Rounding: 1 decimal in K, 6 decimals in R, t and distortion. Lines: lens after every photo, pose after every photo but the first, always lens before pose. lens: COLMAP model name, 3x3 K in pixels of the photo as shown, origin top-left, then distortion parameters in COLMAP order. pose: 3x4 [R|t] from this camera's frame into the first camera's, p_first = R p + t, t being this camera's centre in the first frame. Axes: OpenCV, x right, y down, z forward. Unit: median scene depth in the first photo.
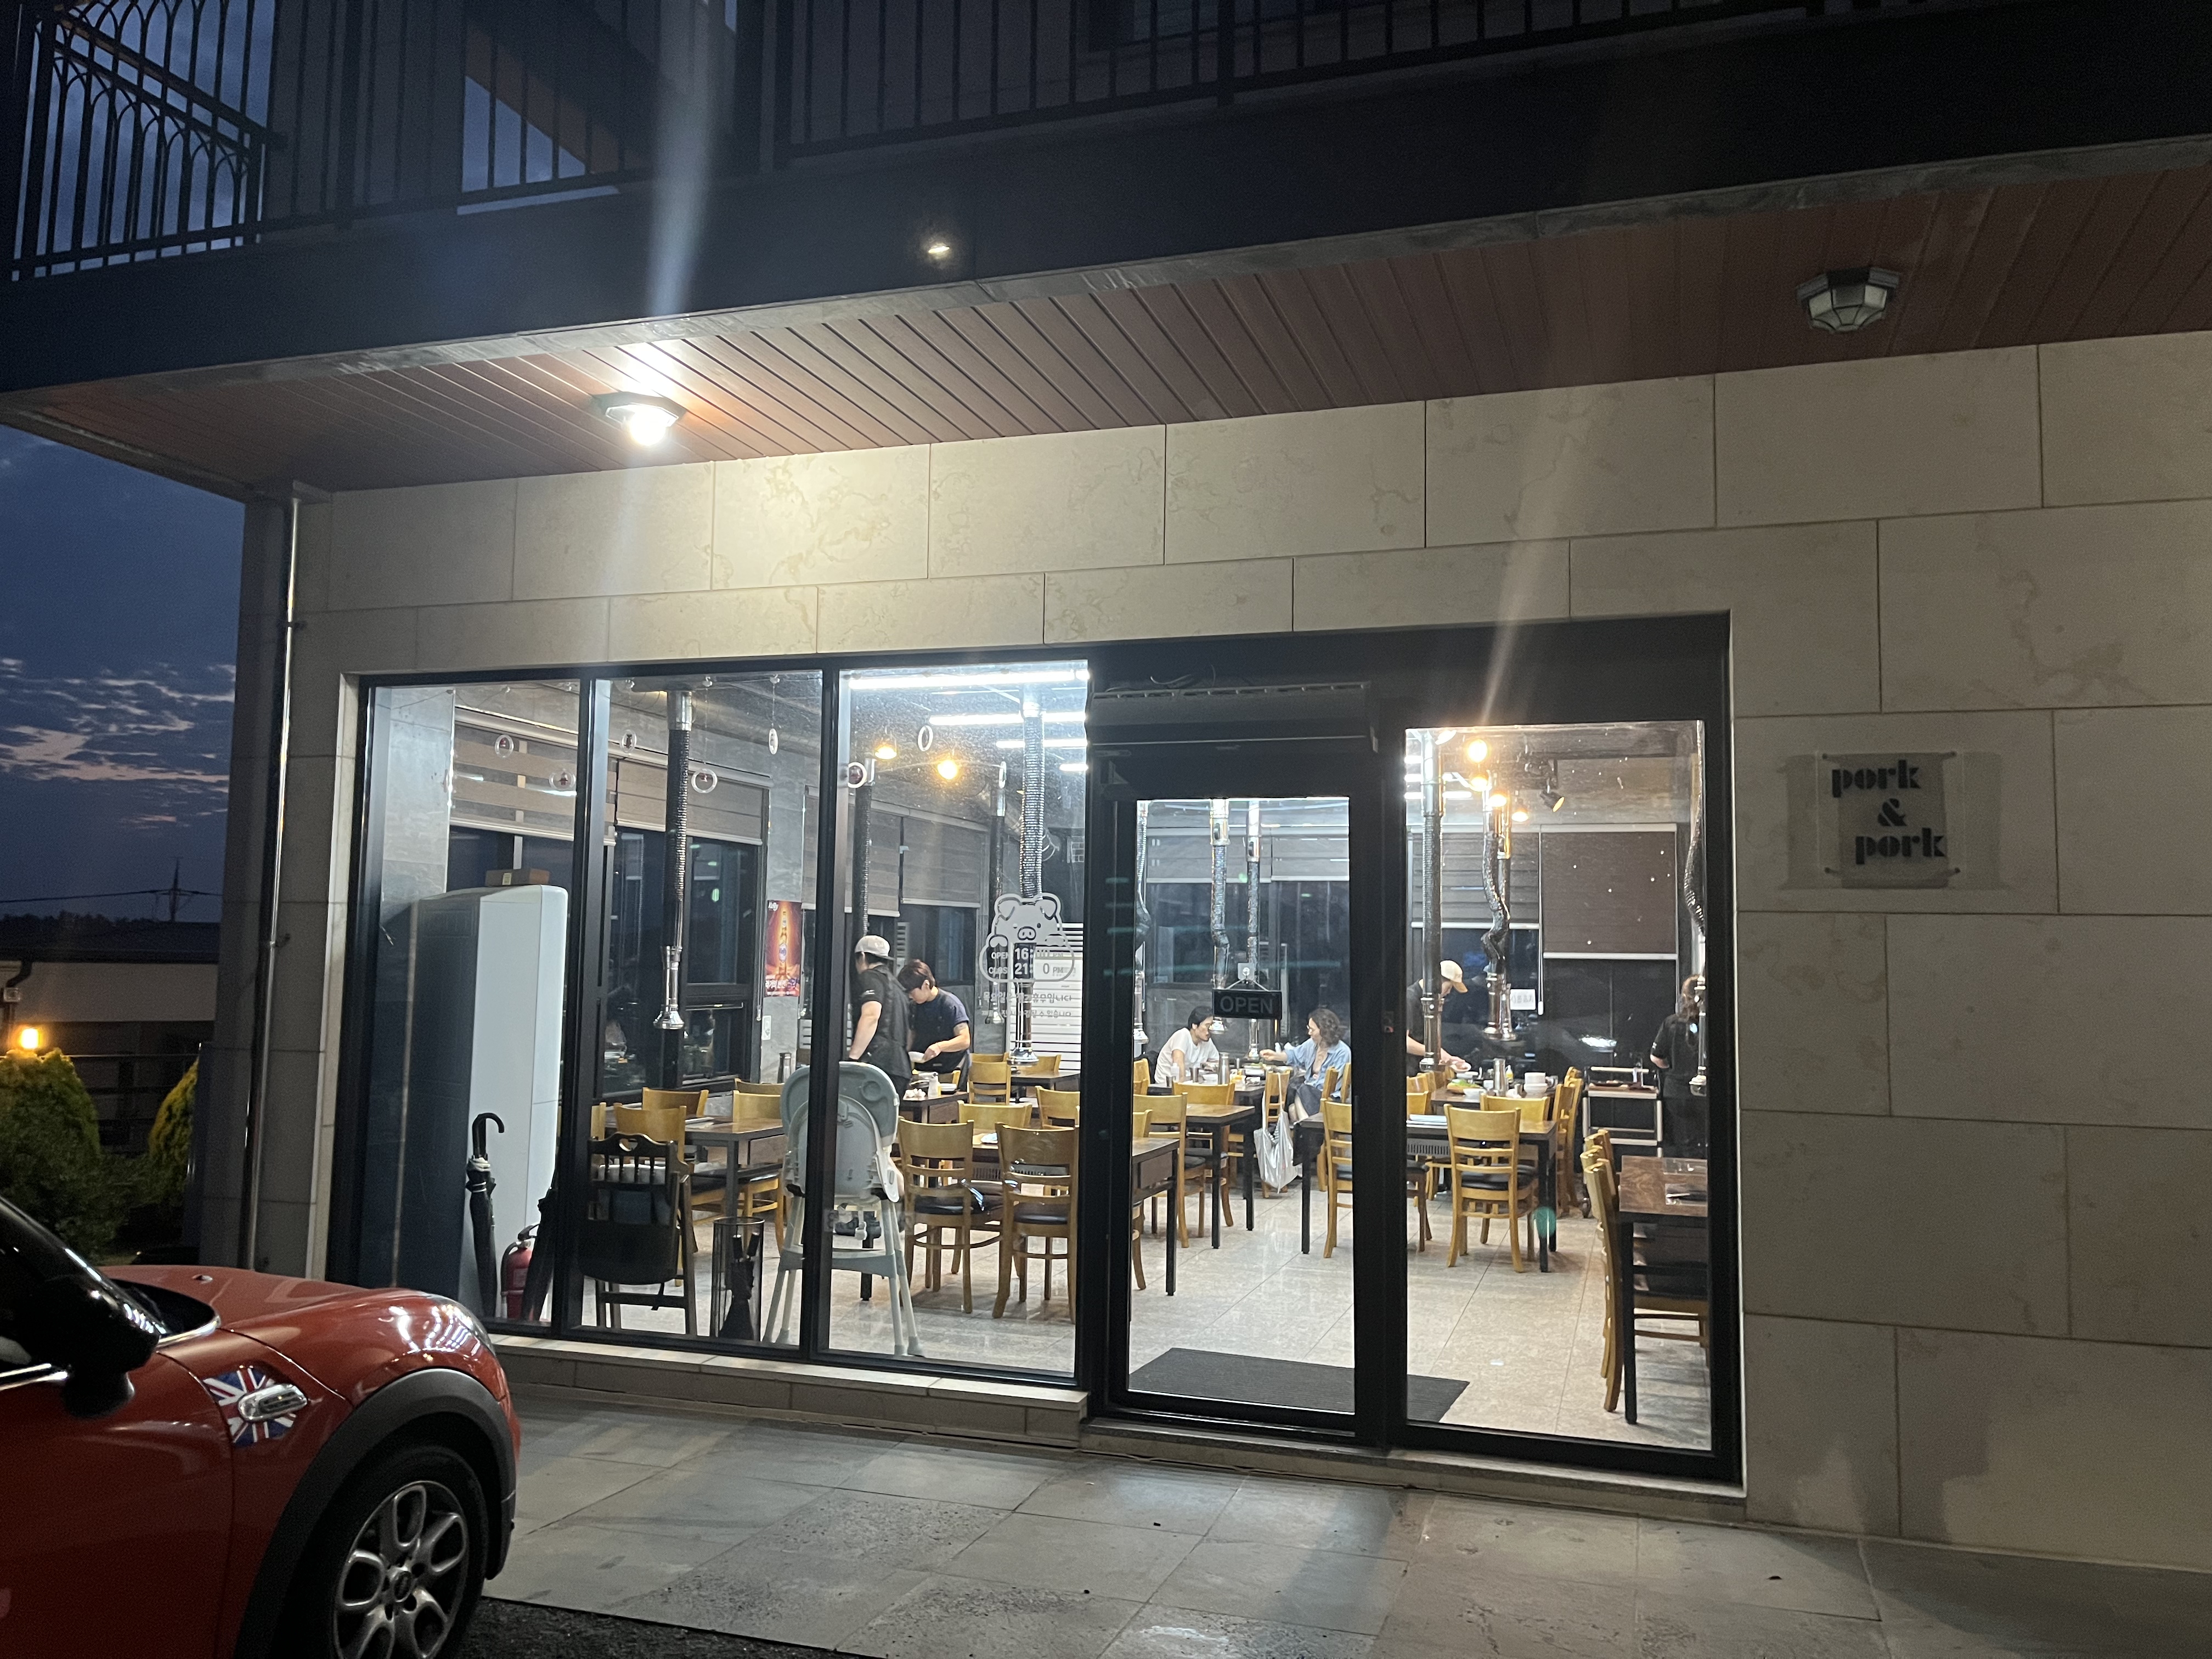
lens RADIAL K [[1697.4, 0, 1107.2], [0, 1697.4, 823.4], [0, 0, 1]] dist [0.047170, -0.089877]
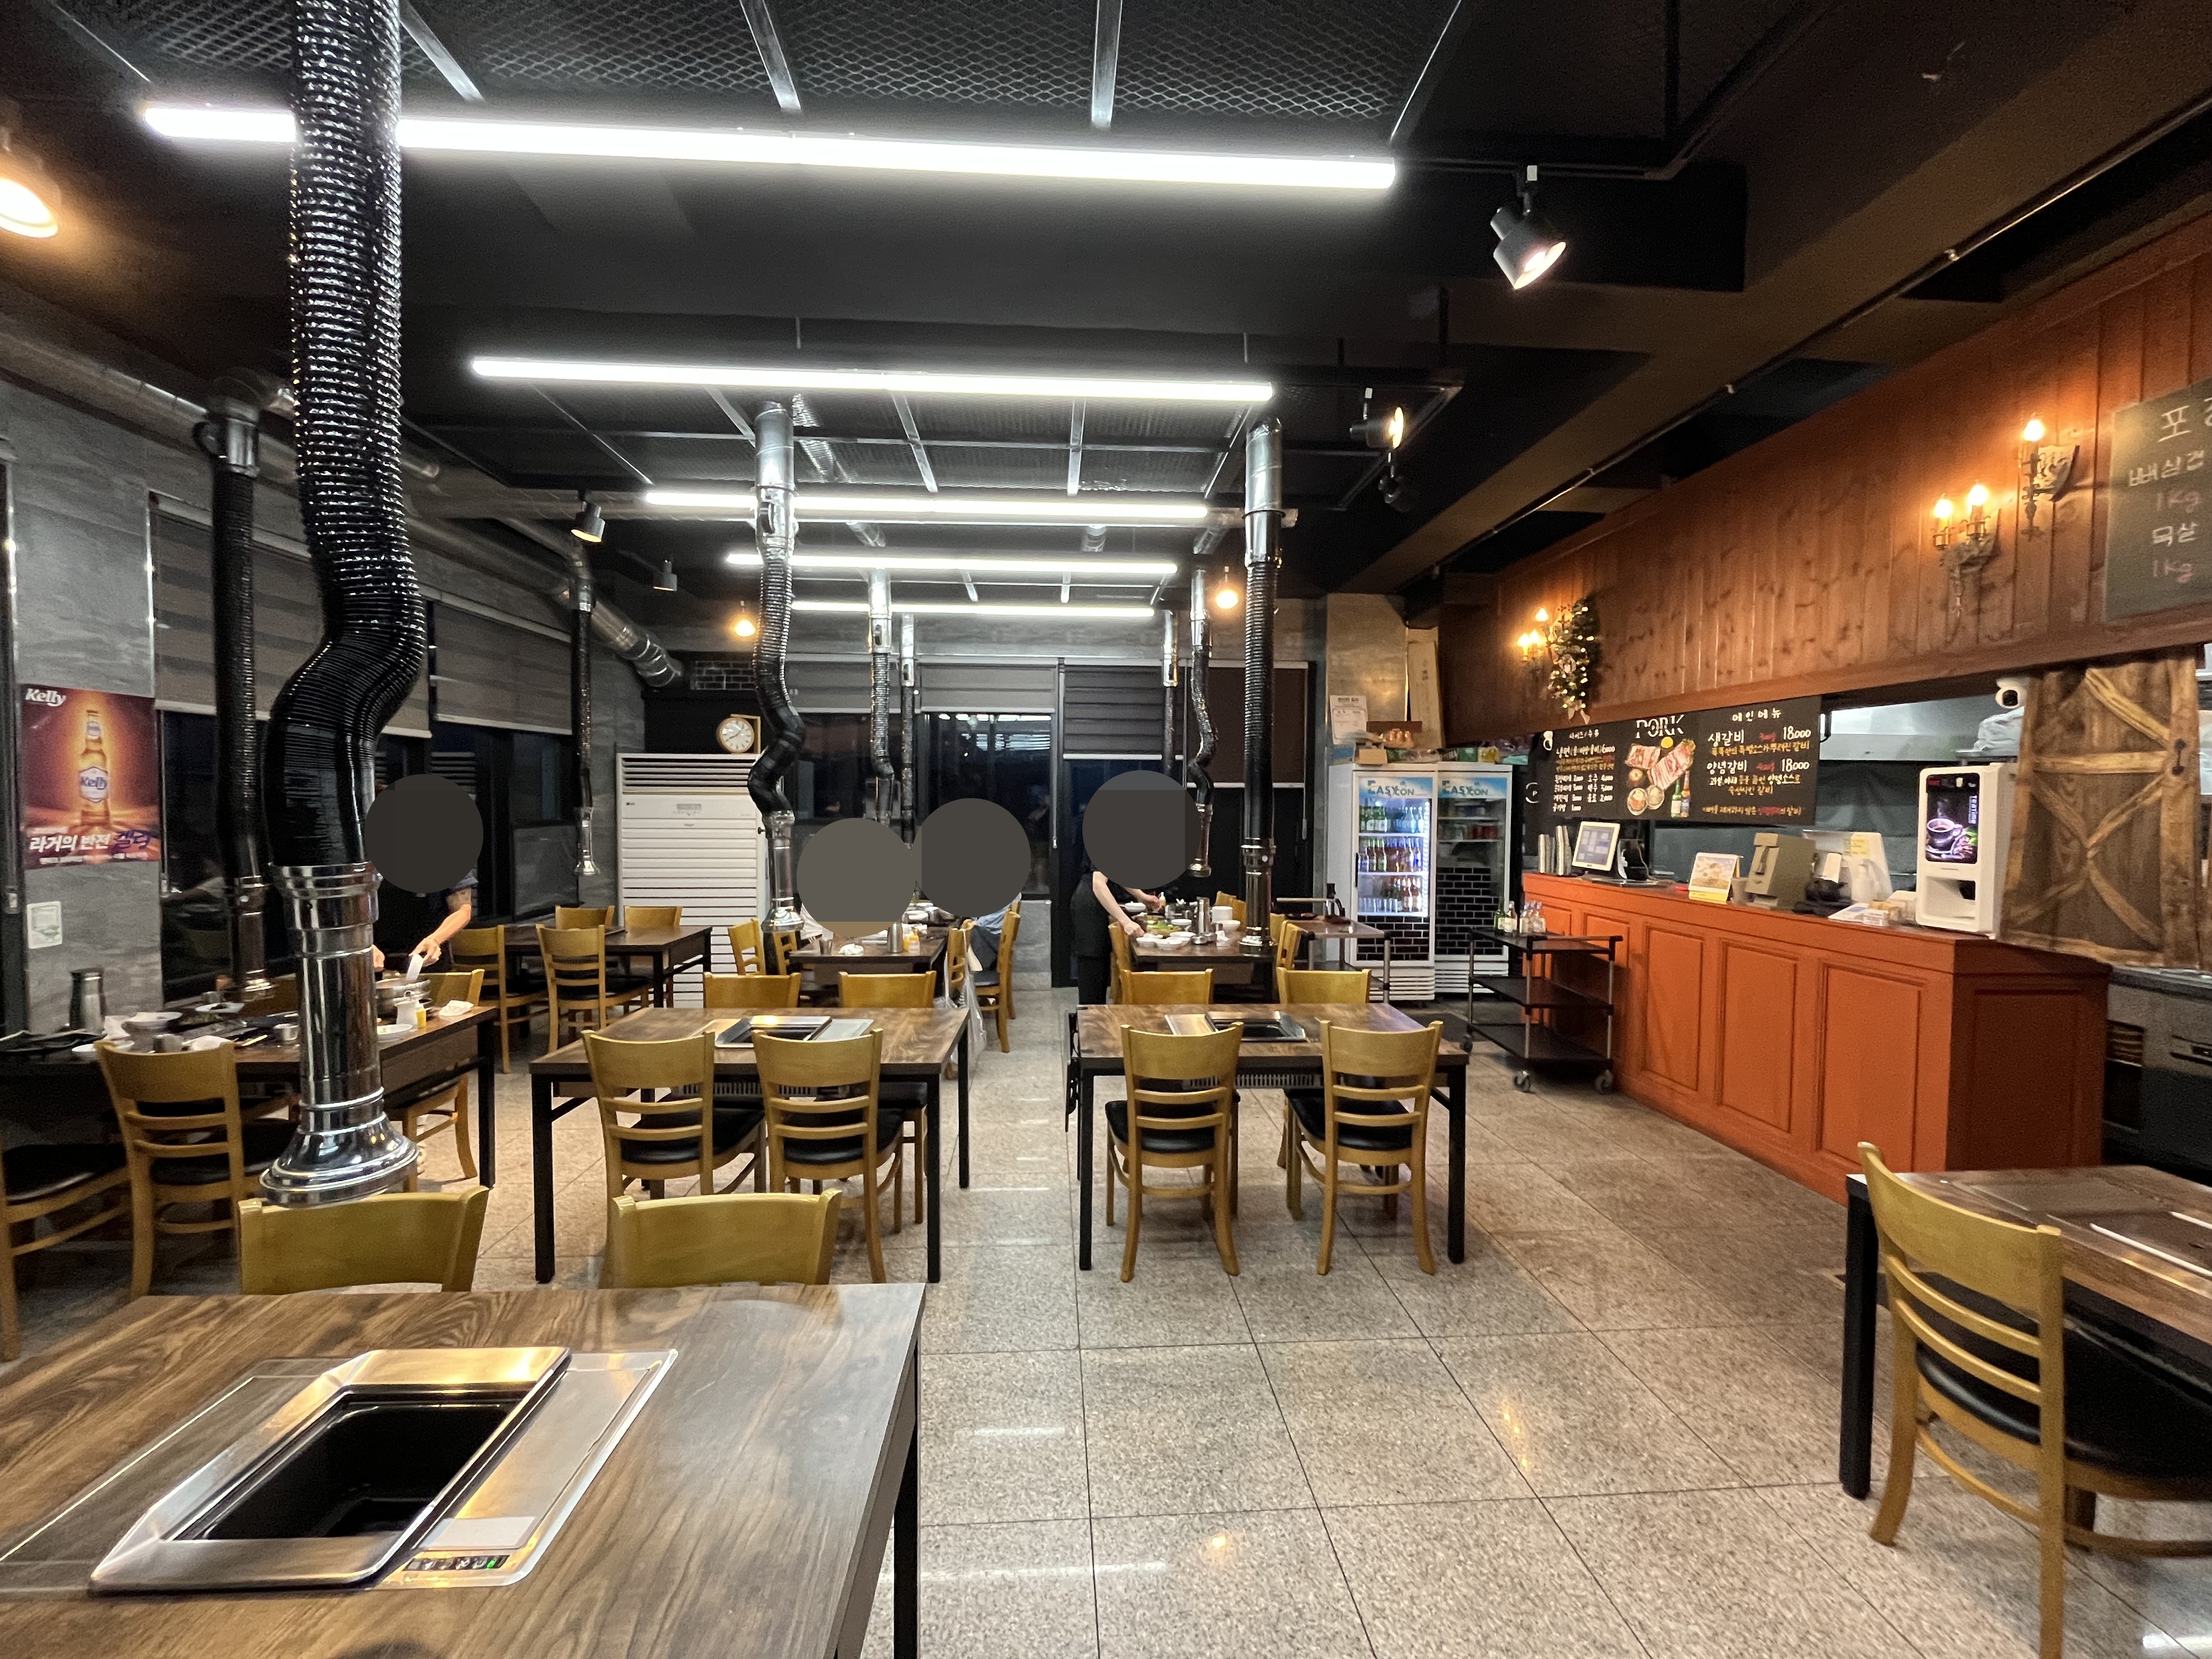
lens RADIAL K [[886.3, 0, 1100.0], [0, 886.3, 834.6], [0, 0, 1]] dist [0.003693, 0.000047]
pose [[0.932518, -0.025815, 0.360200, 0.009401], [-0.019363, 0.992433, 0.121254, 0.049855], [-0.360604, -0.120046, 0.924961, 0.603407]]
